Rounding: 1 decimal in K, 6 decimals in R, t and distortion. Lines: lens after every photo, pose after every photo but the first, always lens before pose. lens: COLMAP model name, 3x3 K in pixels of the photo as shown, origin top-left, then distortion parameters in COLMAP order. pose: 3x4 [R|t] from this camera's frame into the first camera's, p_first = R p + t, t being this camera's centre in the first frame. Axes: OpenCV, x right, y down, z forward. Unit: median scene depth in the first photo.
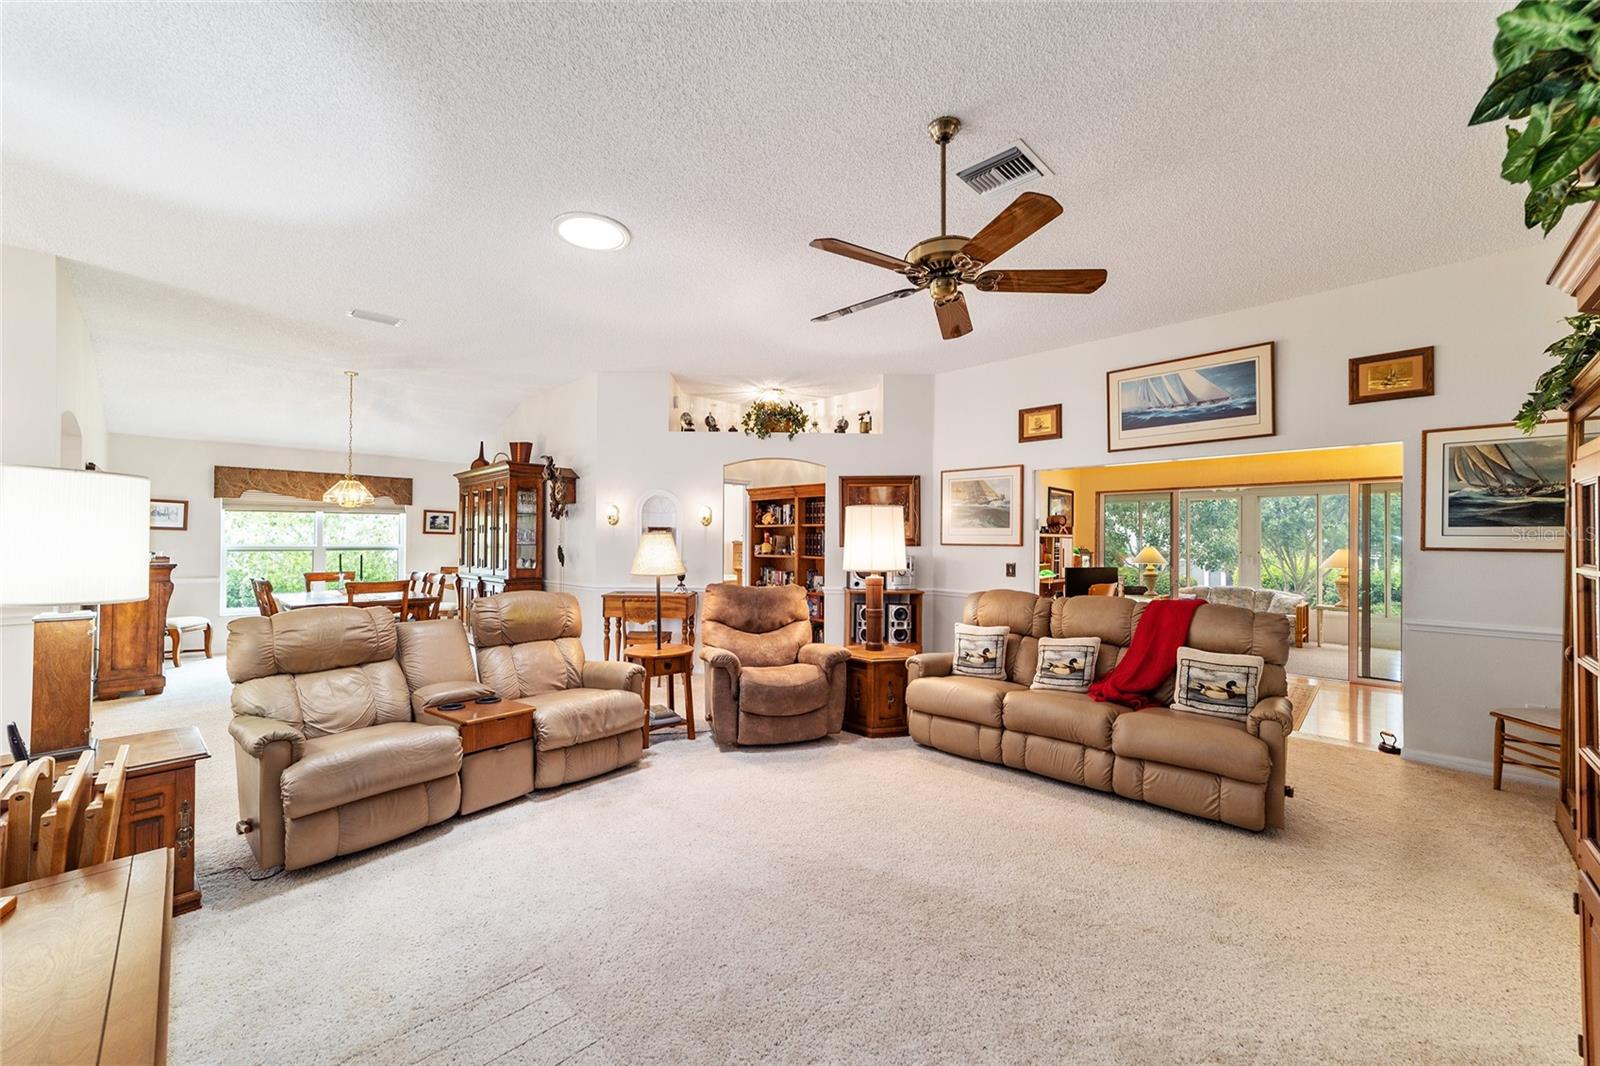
lens RADIAL K [[616.0, 0, 792.9], [0, 616.0, 536.0], [0, 0, 1]] dist [-0.019926, 0.009468]
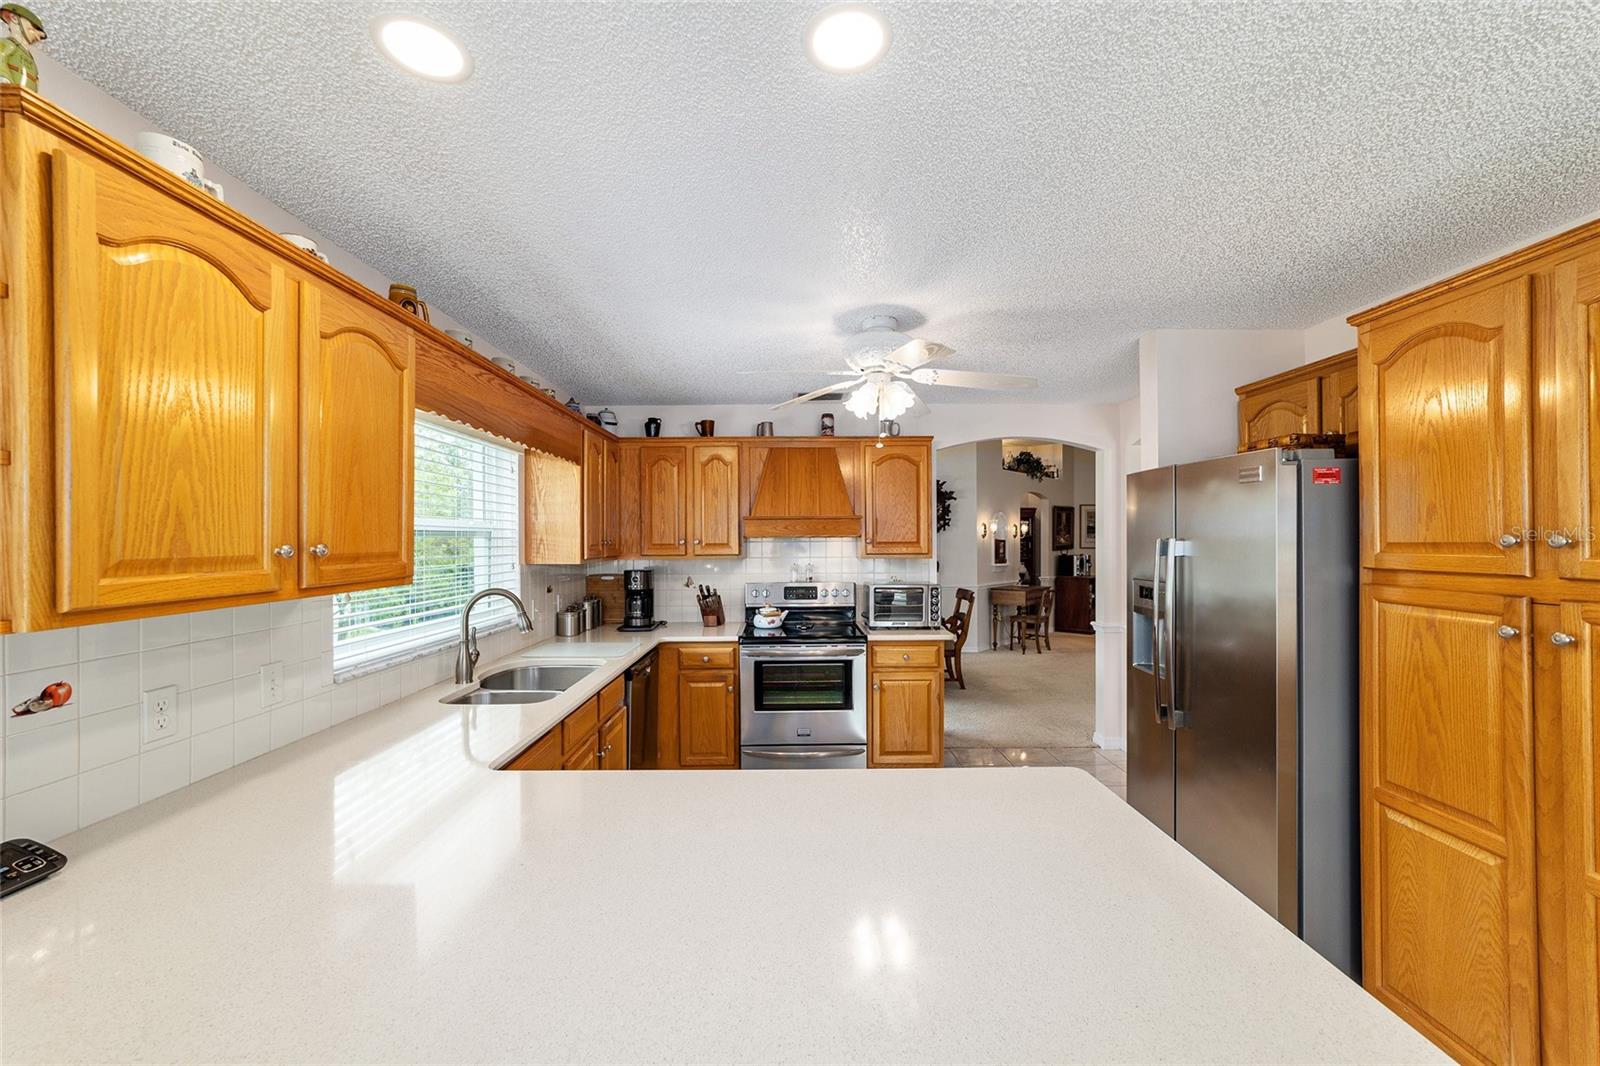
lens RADIAL K [[623.1, 0, 800.0], [0, 623.1, 533.0], [0, 0, 1]] dist [-0.015812, 0.007325]
pose [[0.691743, -0.001333, 0.722142, -1.871371], [0.000753, 0.999999, 0.001125, -0.037451], [-0.722143, -0.000235, 0.691744, 0.453981]]
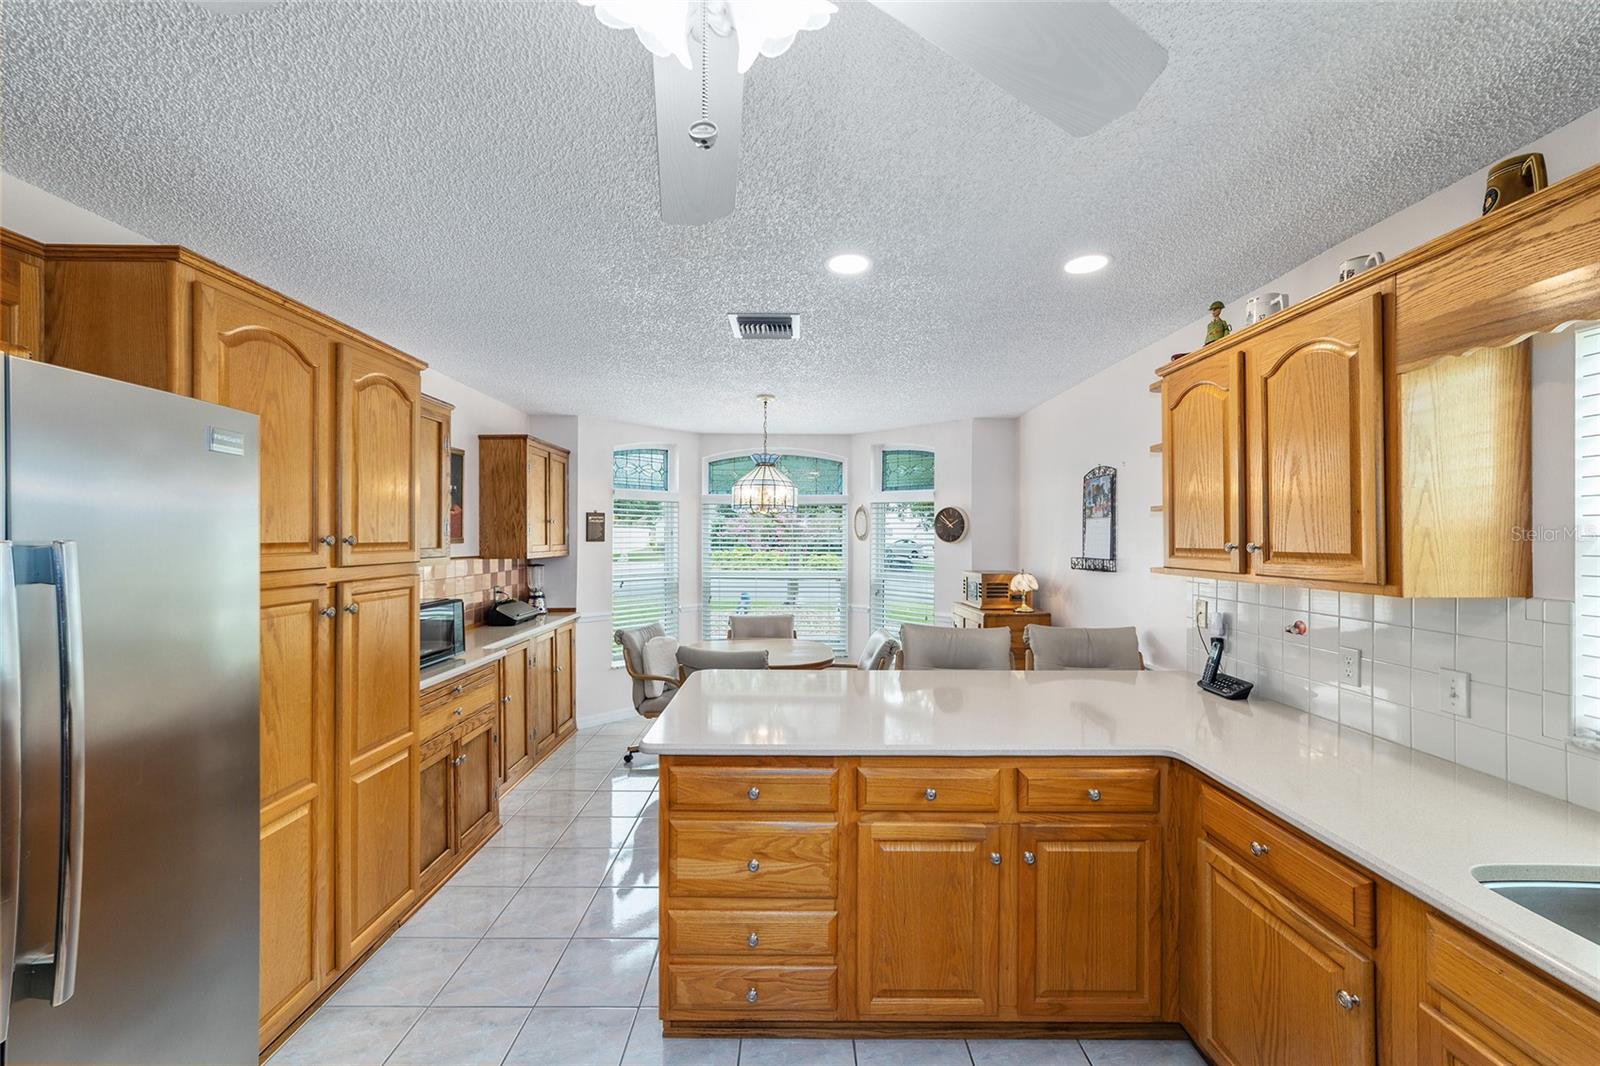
lens RADIAL K [[616.0, 0, 792.9], [0, 616.0, 536.0], [0, 0, 1]] dist [-0.019926, 0.009468]
pose [[-0.702239, -0.008264, -0.711893, -1.361300], [-0.000786, 0.999941, -0.010832, -0.032258], [0.711941, -0.007047, -0.702204, 0.873124]]
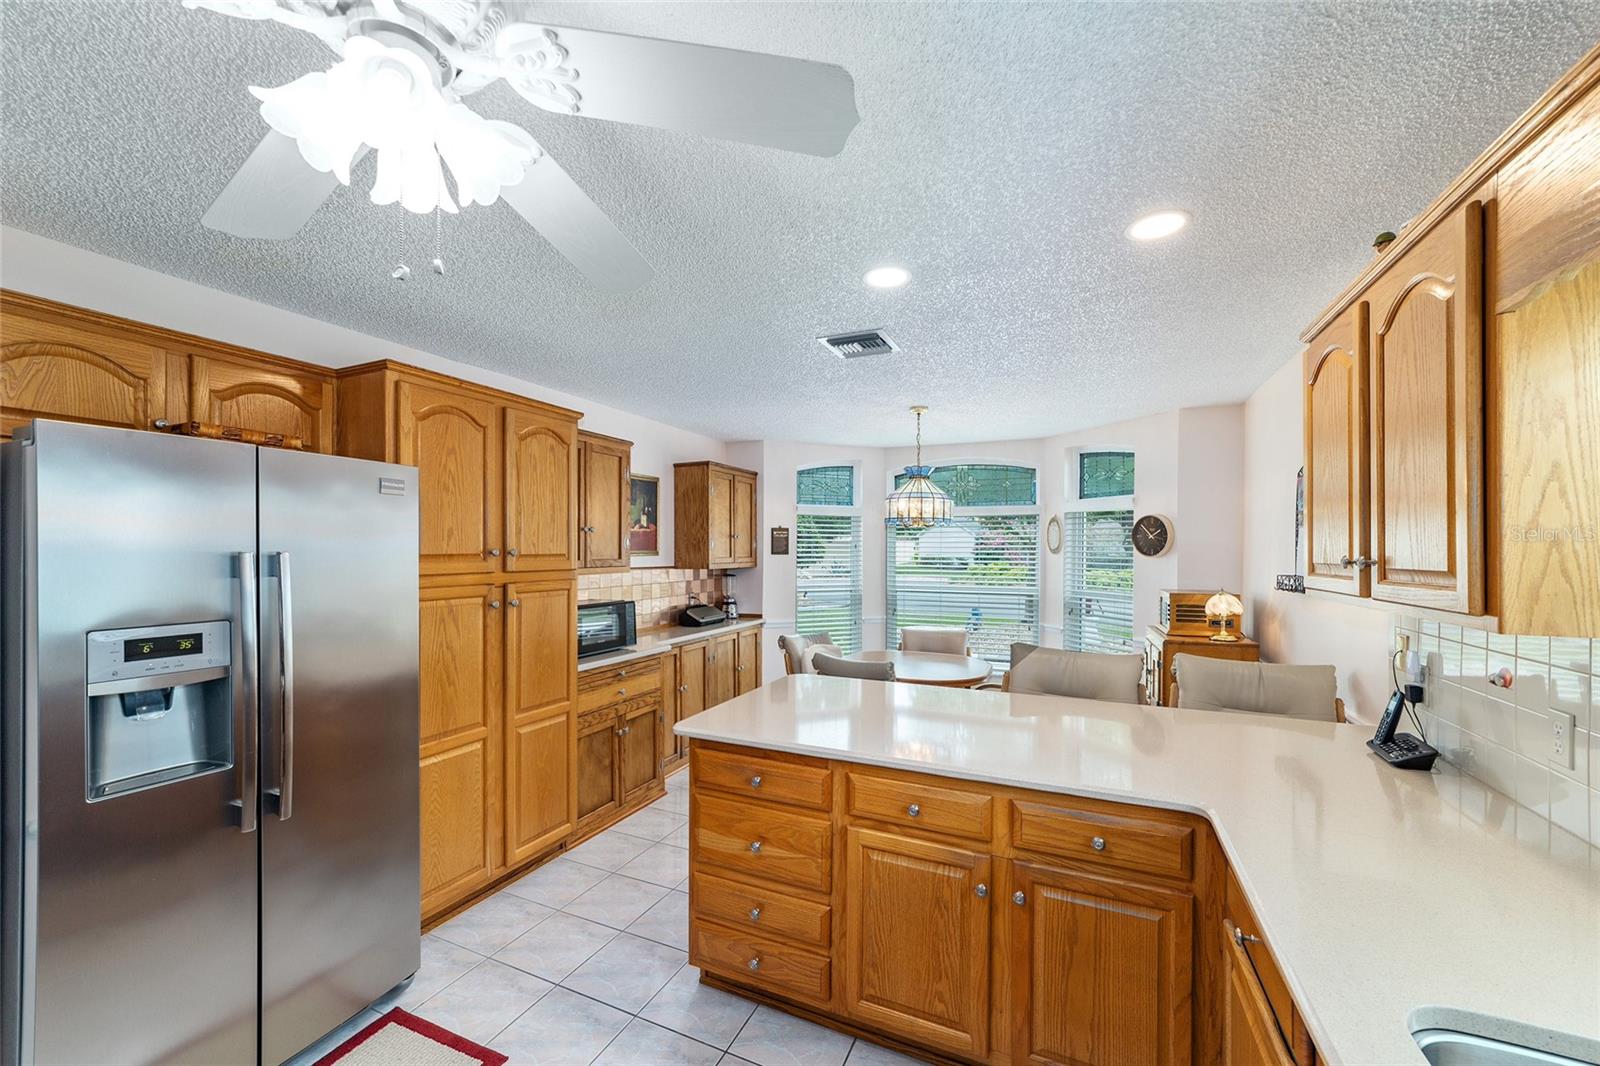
lens RADIAL K [[621.0, 0, 791.1], [0, 621.0, 552.0], [0, 0, 1]] dist [-0.020776, 0.009552]
pose [[-0.935675, -0.005913, -0.352814, -1.476149], [-0.004042, 0.999974, -0.006038, -0.031473], [0.352840, -0.004223, -0.935674, 0.980926]]
